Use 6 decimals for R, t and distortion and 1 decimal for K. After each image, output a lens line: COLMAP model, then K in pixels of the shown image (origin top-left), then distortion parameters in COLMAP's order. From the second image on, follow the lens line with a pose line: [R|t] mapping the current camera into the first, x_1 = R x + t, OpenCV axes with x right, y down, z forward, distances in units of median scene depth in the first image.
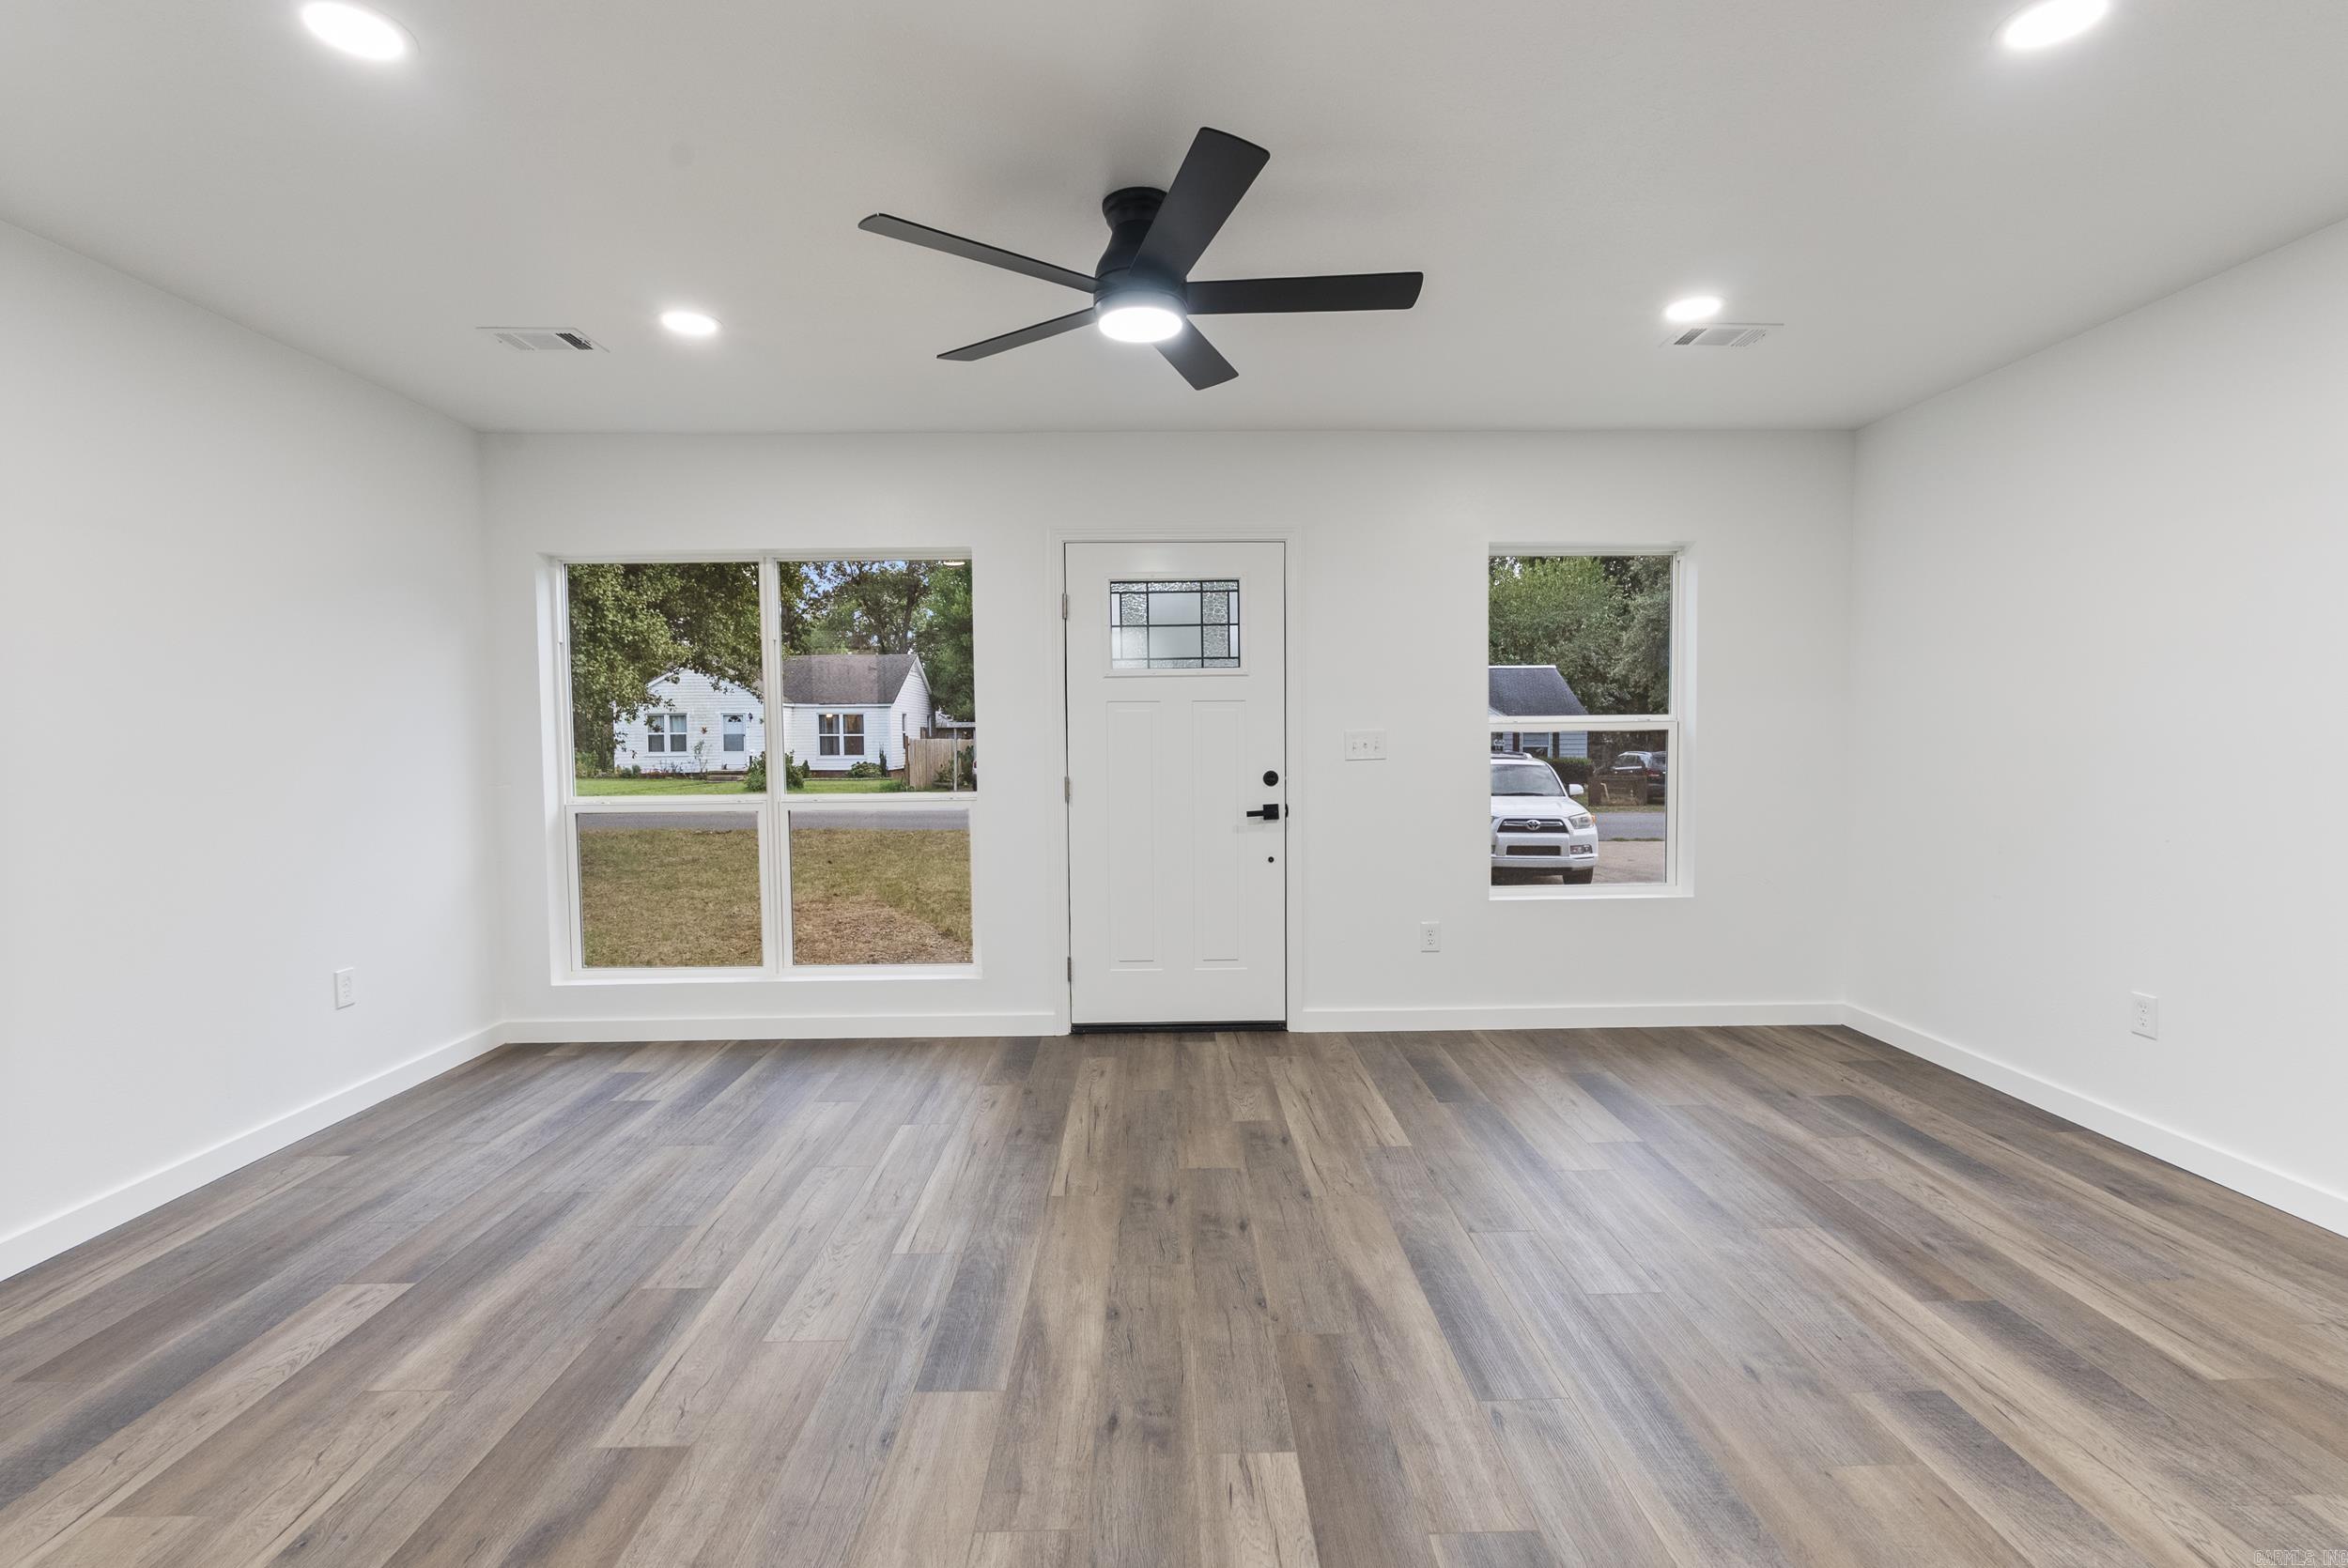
lens RADIAL K [[1045.8, 0, 1176.8], [0, 1045.8, 787.5], [0, 0, 1]] dist [-0.005393, 0.000948]
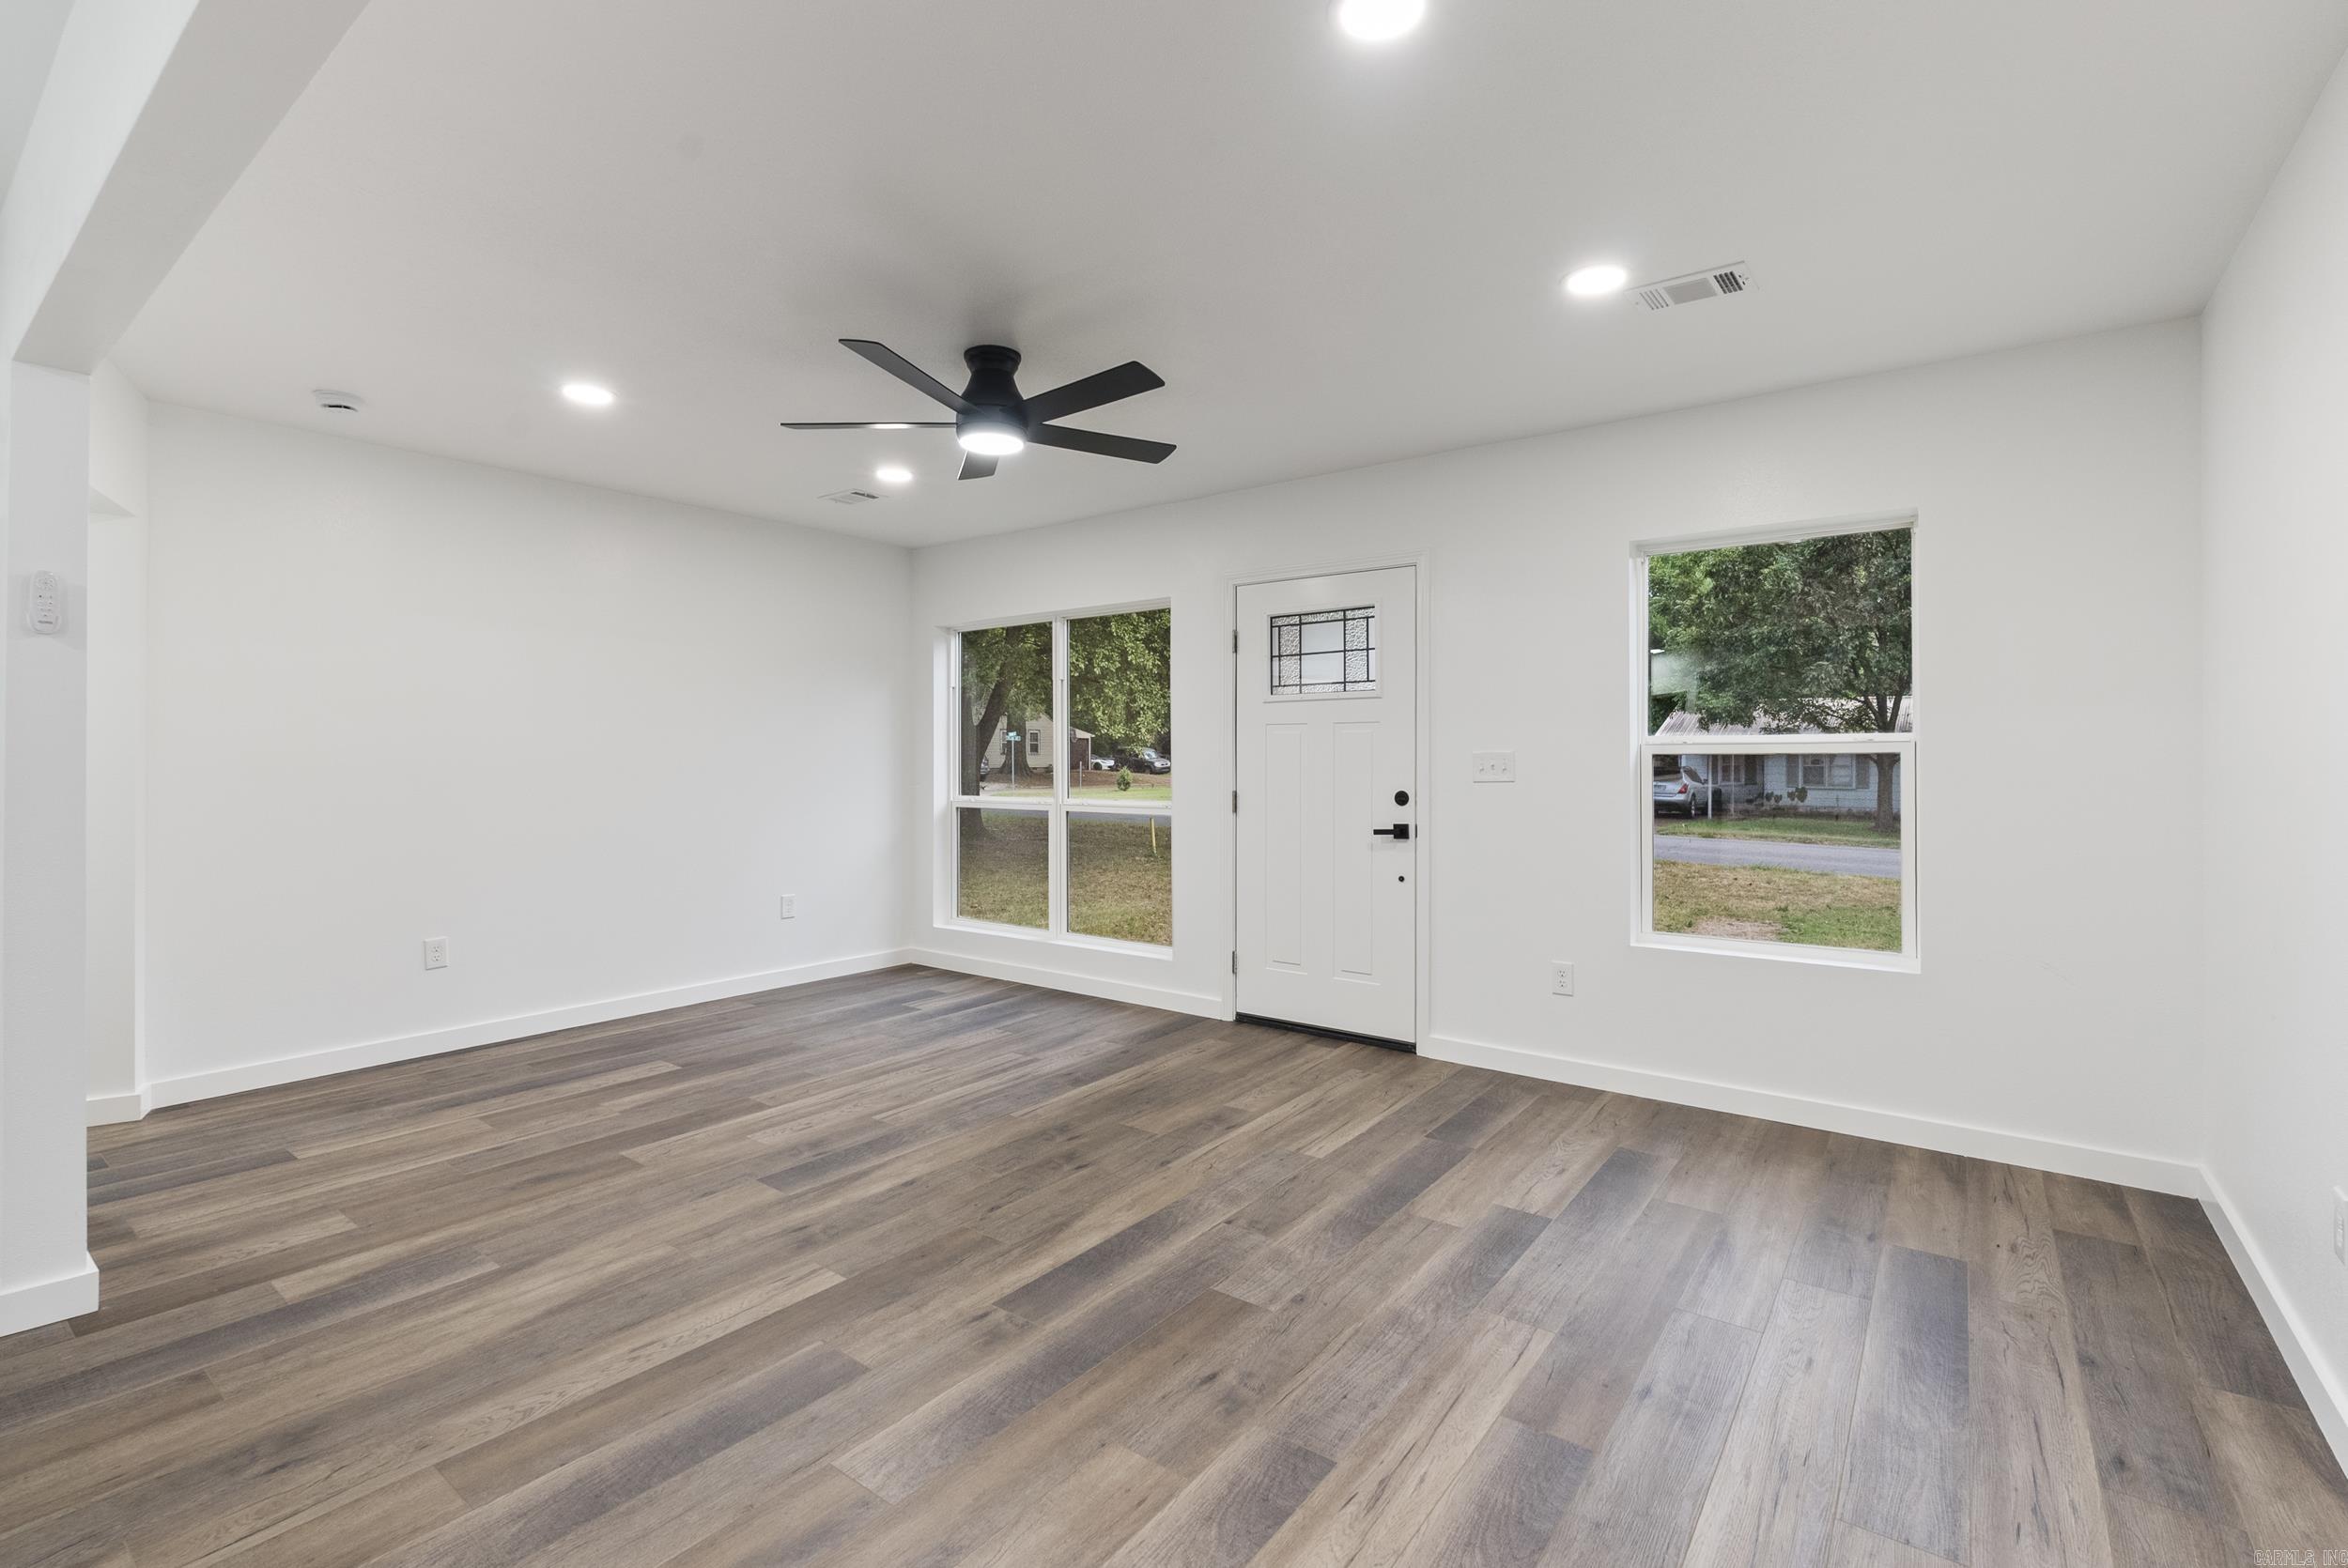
lens RADIAL K [[1045.8, 0, 1180.4], [0, 1045.8, 770.0], [0, 0, 1]] dist [-0.005393, 0.000948]
pose [[0.786721, 0.016857, -0.617079, 0.558249], [-0.038391, 0.999028, -0.021654, -0.006398], [0.616114, 0.040727, 0.786604, 0.073026]]
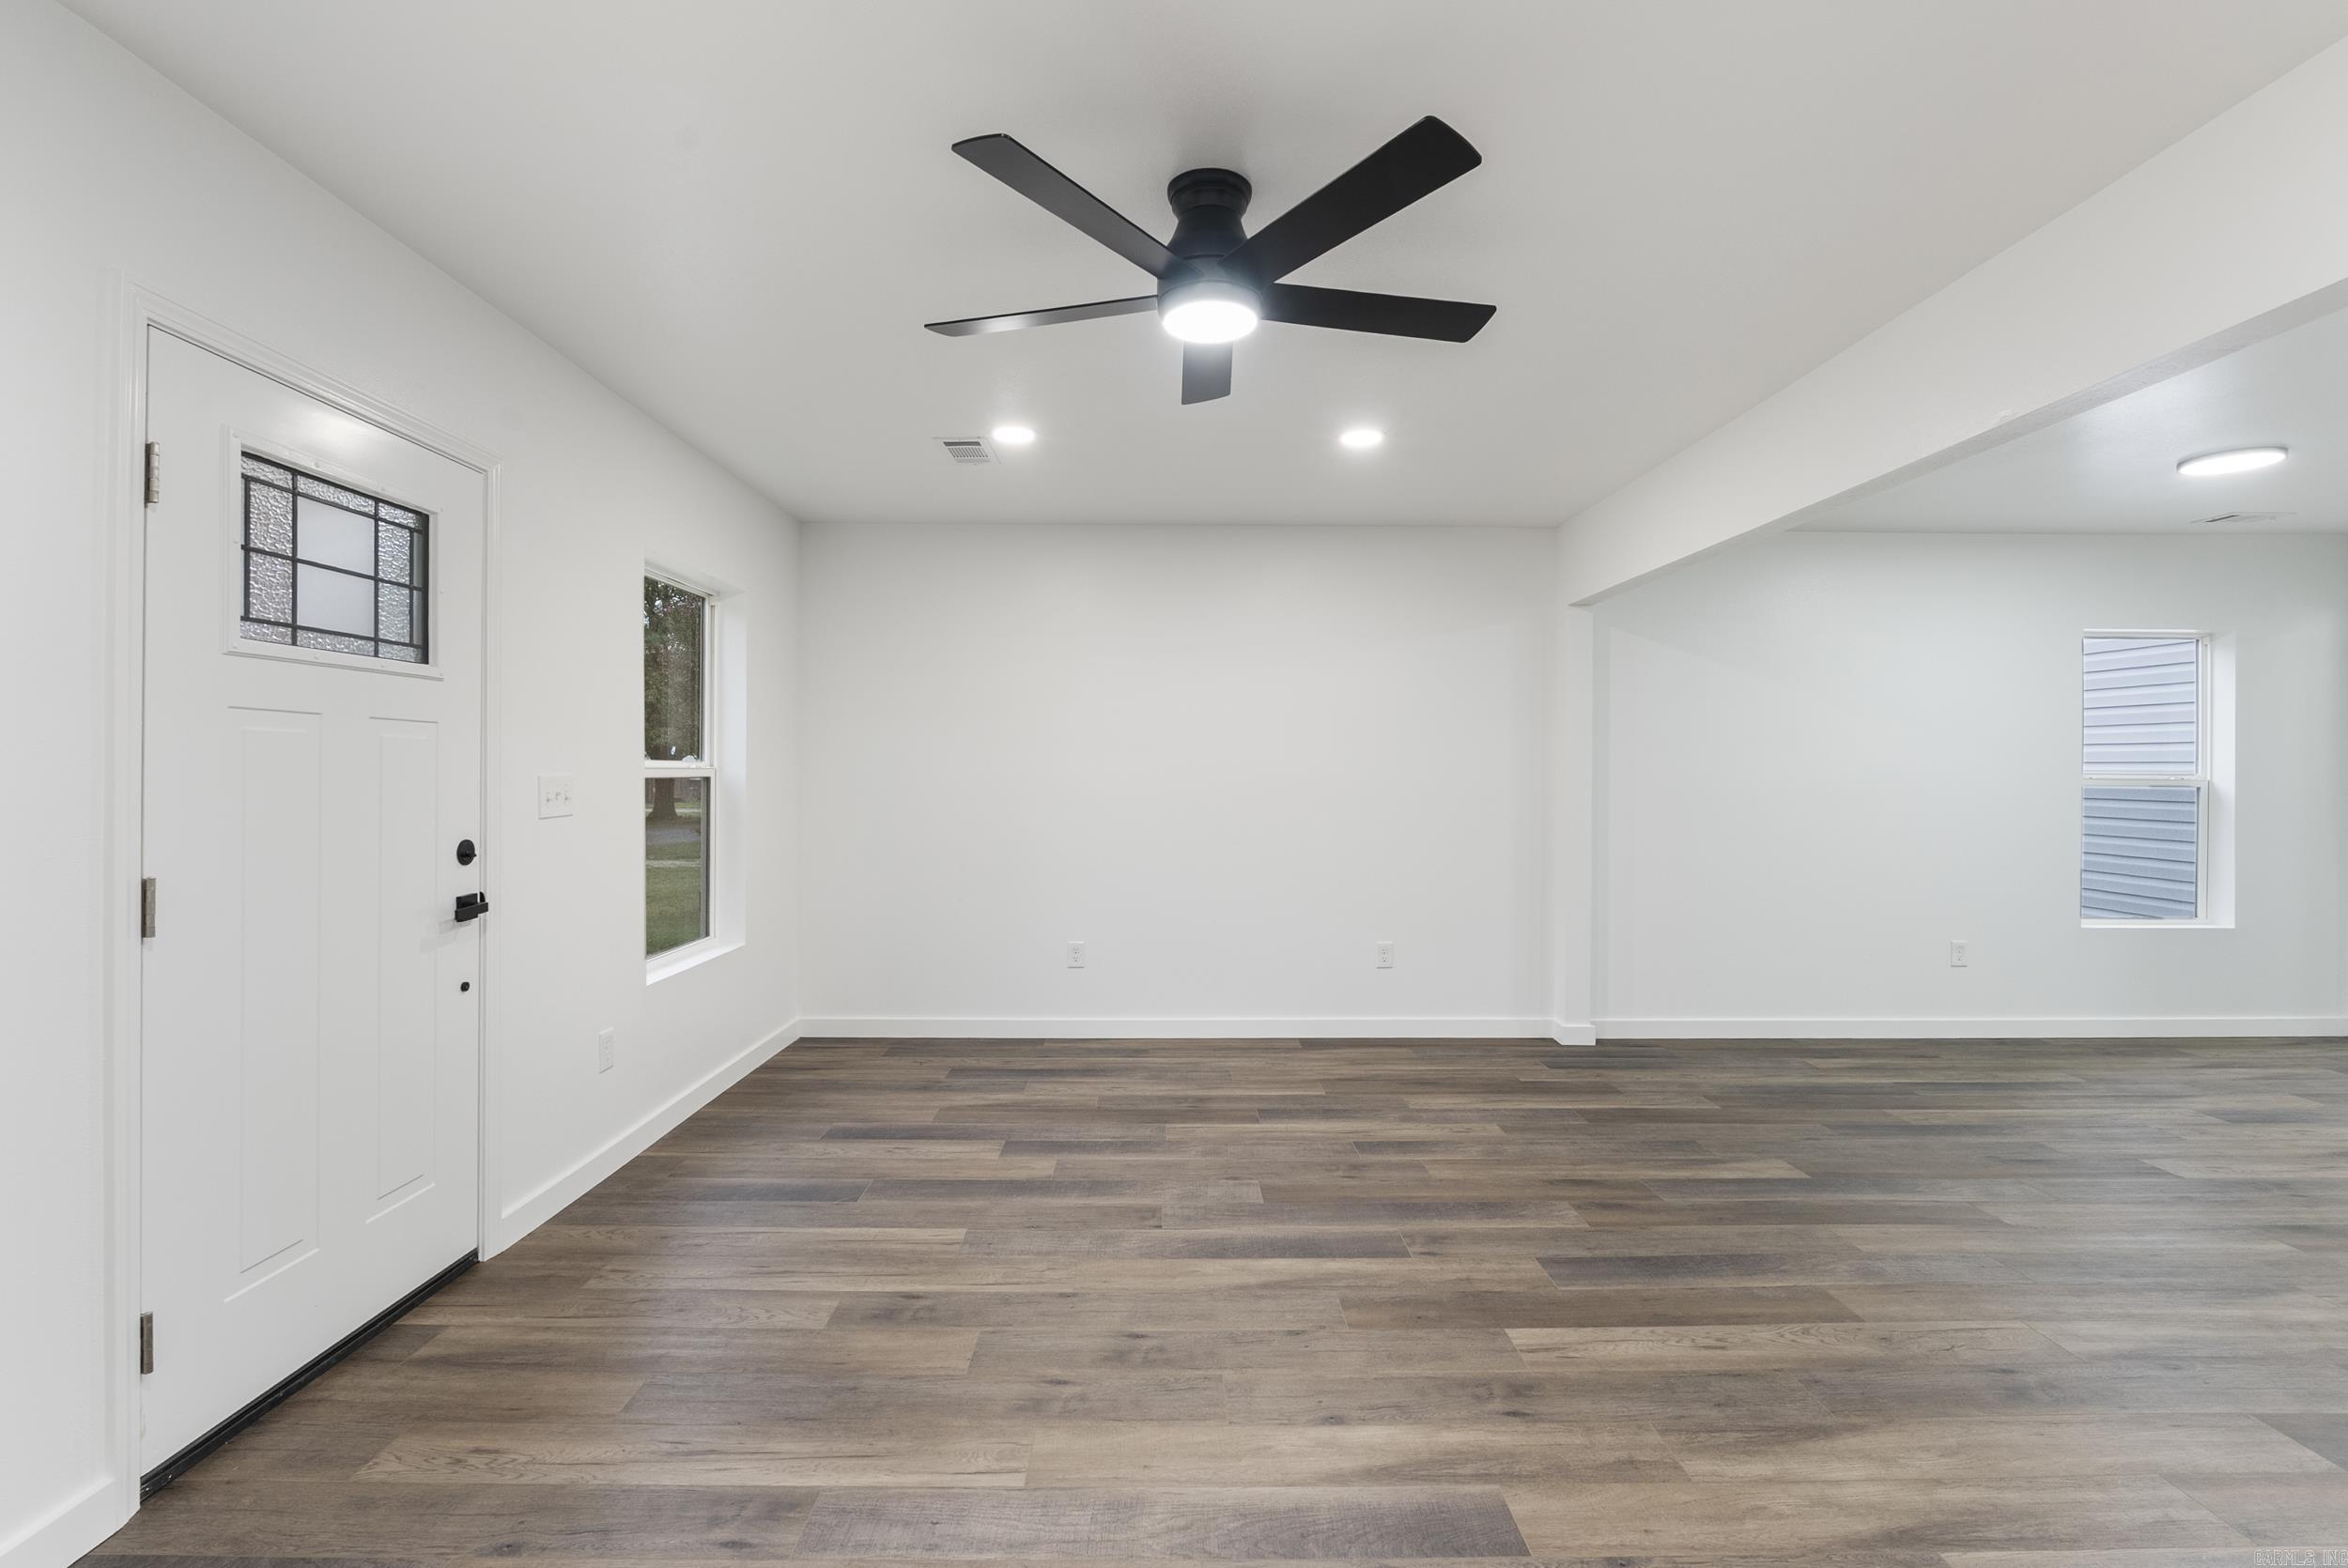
lens RADIAL K [[1045.8, 0, 1177.9], [0, 1045.8, 778.3], [0, 0, 1]] dist [-0.005393, 0.000948]
pose [[0.006735, 0.006937, 0.999953, -0.525979], [0.045446, 0.998941, -0.007236, -0.029242], [-0.998944, 0.045493, 0.006413, 0.595499]]
